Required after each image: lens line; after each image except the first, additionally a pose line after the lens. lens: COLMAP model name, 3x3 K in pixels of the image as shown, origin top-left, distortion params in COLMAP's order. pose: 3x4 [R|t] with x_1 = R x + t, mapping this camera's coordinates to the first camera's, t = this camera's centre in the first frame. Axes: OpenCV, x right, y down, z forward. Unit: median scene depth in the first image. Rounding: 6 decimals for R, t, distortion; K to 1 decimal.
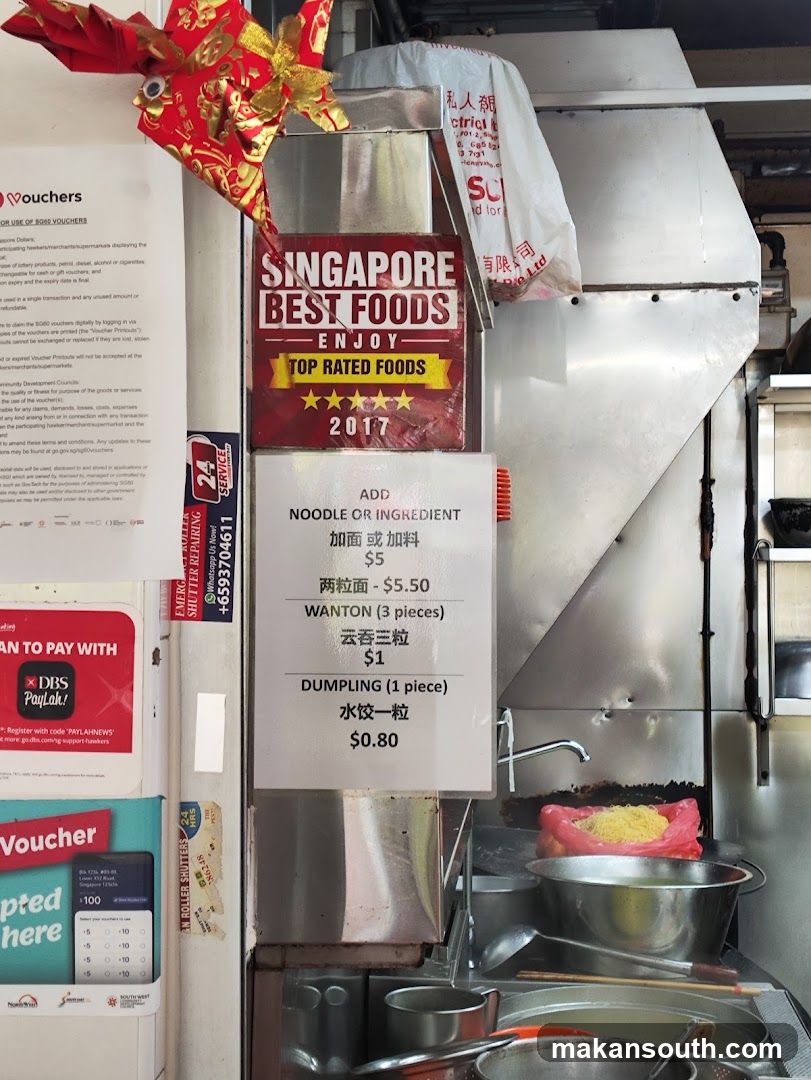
lens RADIAL K [[1716.4, 0, 405.5], [0, 1716.4, 540.0], [0, 0, 1]] dist [0.049358, 0.045010]
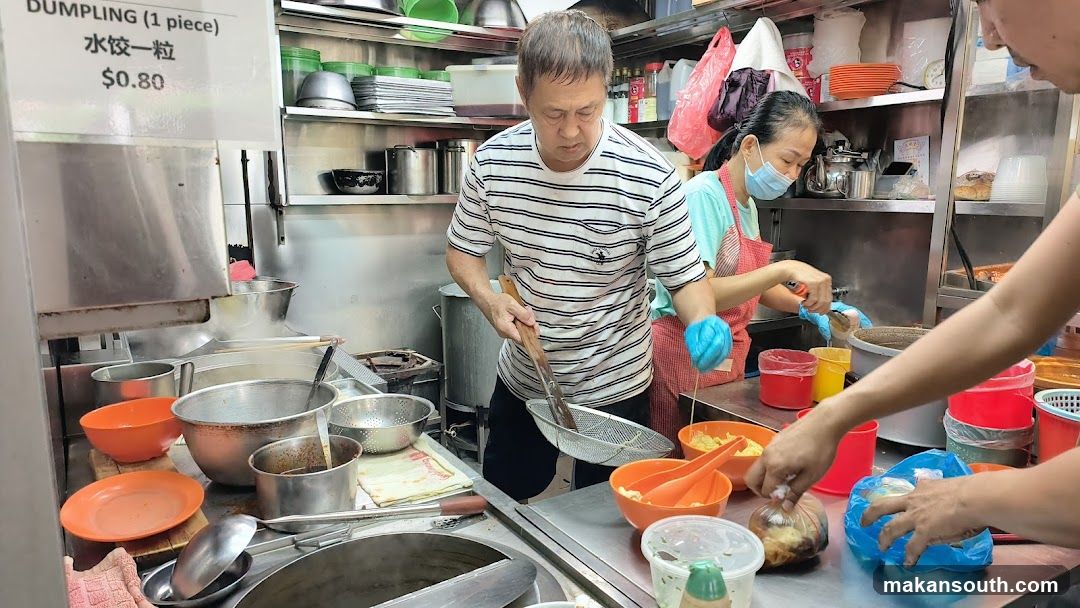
lens RADIAL K [[719.1, 0, 540.0], [0, 719.1, 304.0], [0, 0, 1]] dist [-0.001422, -0.000753]
pose [[0.802633, -0.093088, 0.589164, -0.078767], [-0.018643, 0.983349, 0.180767, 0.158770], [-0.596182, -0.156073, 0.787533, 0.564528]]
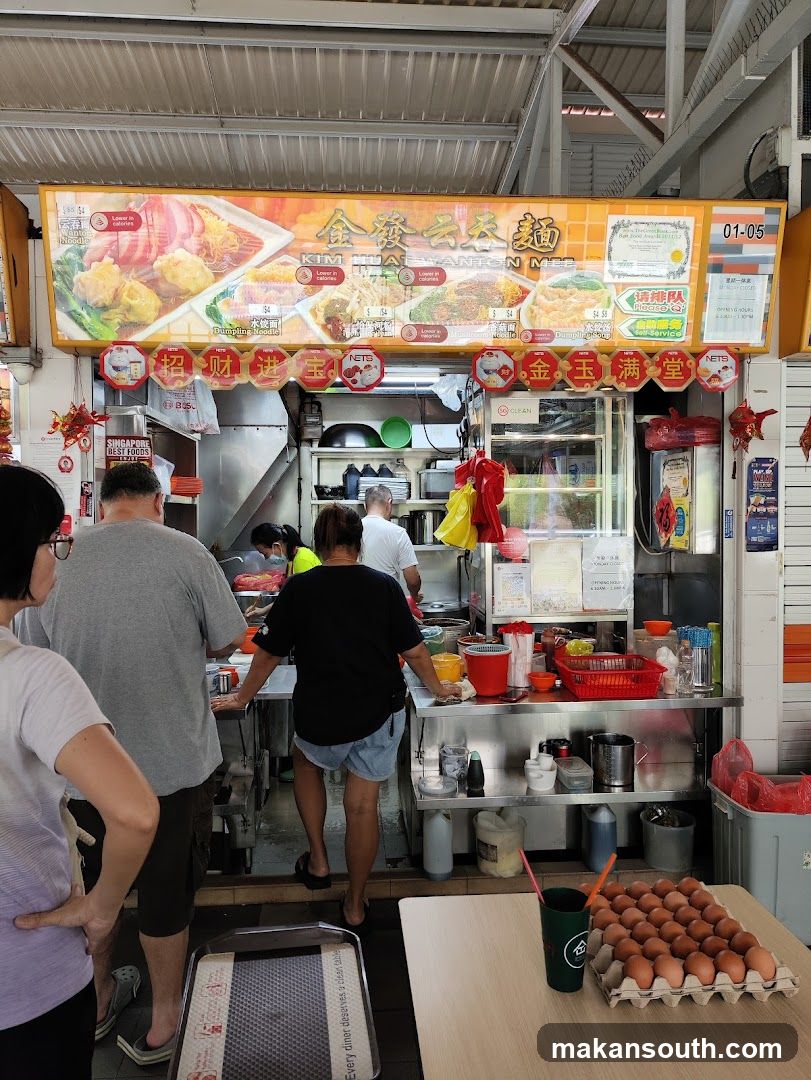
lens RADIAL K [[773.4, 0, 405.5], [0, 773.4, 540.0], [0, 0, 1]] dist [0.026522, -0.001801]
pose [[0.987273, -0.012969, 0.158508, 0.369491], [0.003454, 0.998183, 0.060154, -0.017455], [-0.159000, -0.058841, 0.985524, -1.187838]]
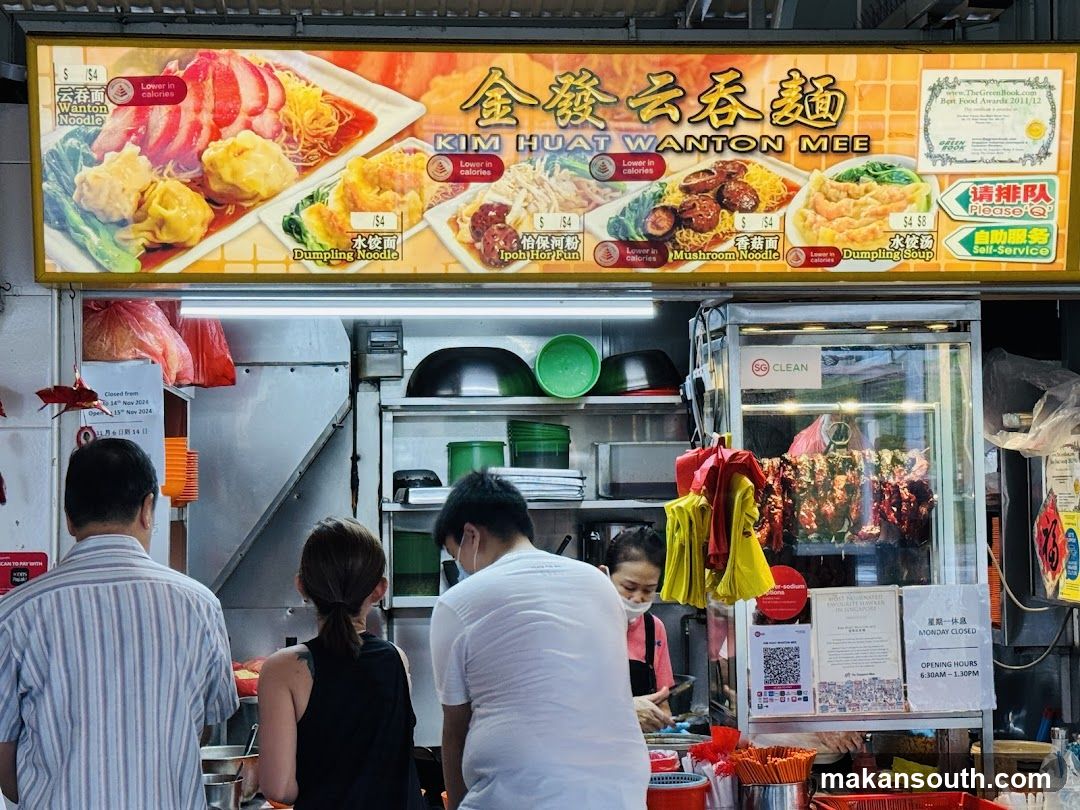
lens RADIAL K [[2000.6, 0, 540.0], [0, 2000.6, 405.0], [0, 0, 1]] dist [0.119141, 0.069338]
pose [[0.985913, -0.006404, 0.167136, 0.095143], [0.009996, 0.999737, -0.020658, -0.111548], [-0.166960, 0.022038, 0.985717, -2.195527]]
